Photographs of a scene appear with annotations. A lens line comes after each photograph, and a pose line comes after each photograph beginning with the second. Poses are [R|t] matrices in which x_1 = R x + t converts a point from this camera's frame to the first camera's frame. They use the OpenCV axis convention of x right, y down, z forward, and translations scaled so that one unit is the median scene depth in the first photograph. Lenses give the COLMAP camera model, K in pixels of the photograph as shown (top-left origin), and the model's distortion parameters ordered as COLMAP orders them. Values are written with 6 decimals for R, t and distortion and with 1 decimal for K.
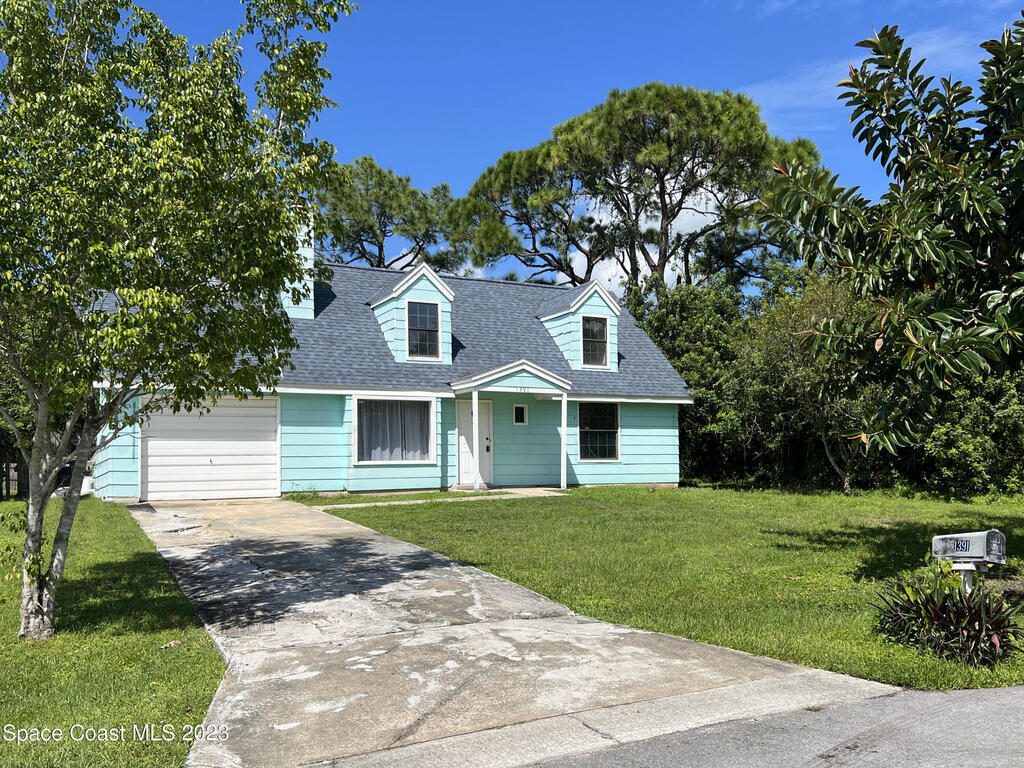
lens RADIAL K [[776.2, 0, 512.0], [0, 776.2, 384.0], [0, 0, 1]] dist [-0.107484, -0.002593]
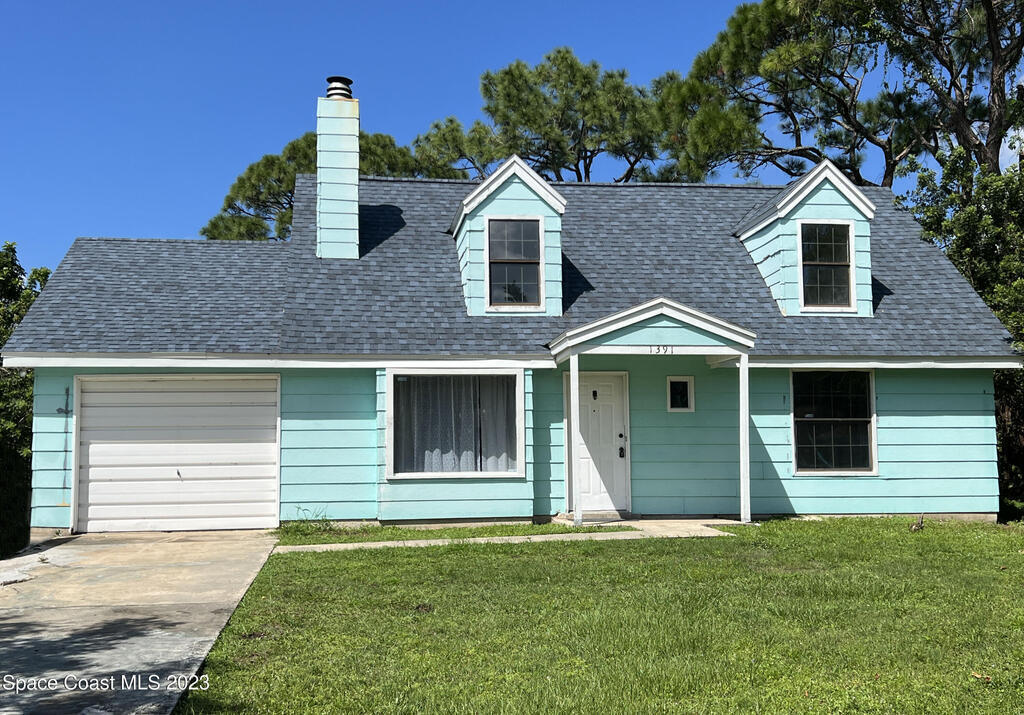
lens RADIAL K [[967.5, 0, 512.0], [0, 967.5, 357.5], [0, 0, 1]] dist [0.013165, -0.235342]
pose [[0.929951, -0.040529, -0.365442, 0.165777], [0.033505, 0.999112, -0.025544, 0.026538], [0.366153, 0.011511, 0.930483, 0.272568]]
